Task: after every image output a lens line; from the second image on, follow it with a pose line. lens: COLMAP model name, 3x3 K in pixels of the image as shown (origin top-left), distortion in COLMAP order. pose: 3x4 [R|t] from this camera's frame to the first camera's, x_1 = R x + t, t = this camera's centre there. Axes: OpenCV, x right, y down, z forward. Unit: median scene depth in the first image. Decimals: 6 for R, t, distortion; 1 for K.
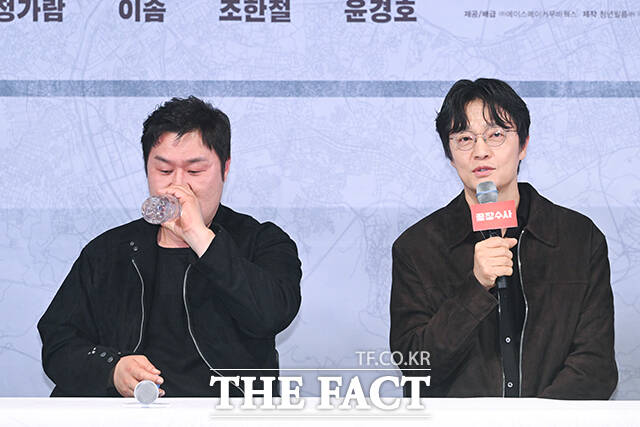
lens RADIAL K [[2930.2, 0, 320.5], [0, 2930.2, 212.2], [0, 0, 1]] dist [-0.156543, 0.000000]
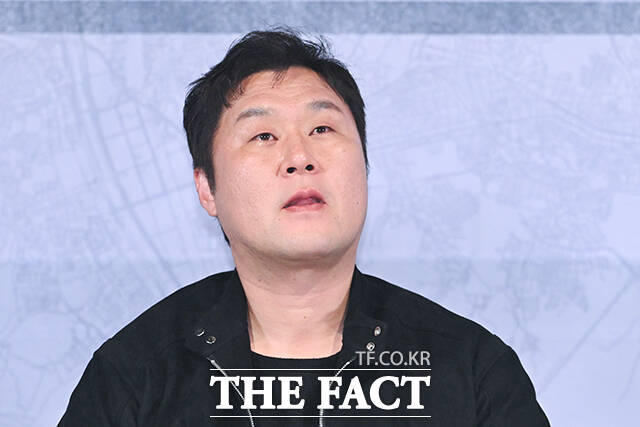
lens RADIAL K [[4583.8, 0, 320.4], [0, 4583.8, 212.7], [0, 0, 1]] dist [-0.315978, 0.000000]
pose [[0.999815, 0.001874, -0.019140, -0.025563], [-0.001774, 0.999985, 0.005253, -0.013346], [0.019149, -0.005218, 0.999803, 0.229016]]
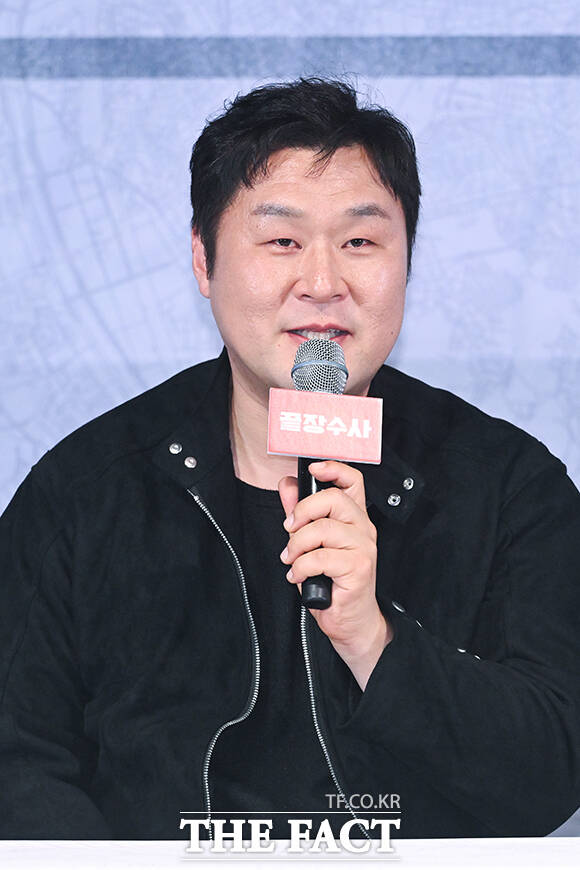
lens RADIAL K [[6231.1, 0, 290.1], [0, 6231.1, 434.3], [0, 0, 1]] dist [-0.315978, 0.000000]
pose [[0.999497, -0.004574, -0.031381, -0.018727], [0.005203, 0.999786, 0.020004, -0.008125], [0.031283, -0.020158, 0.999307, 0.160744]]
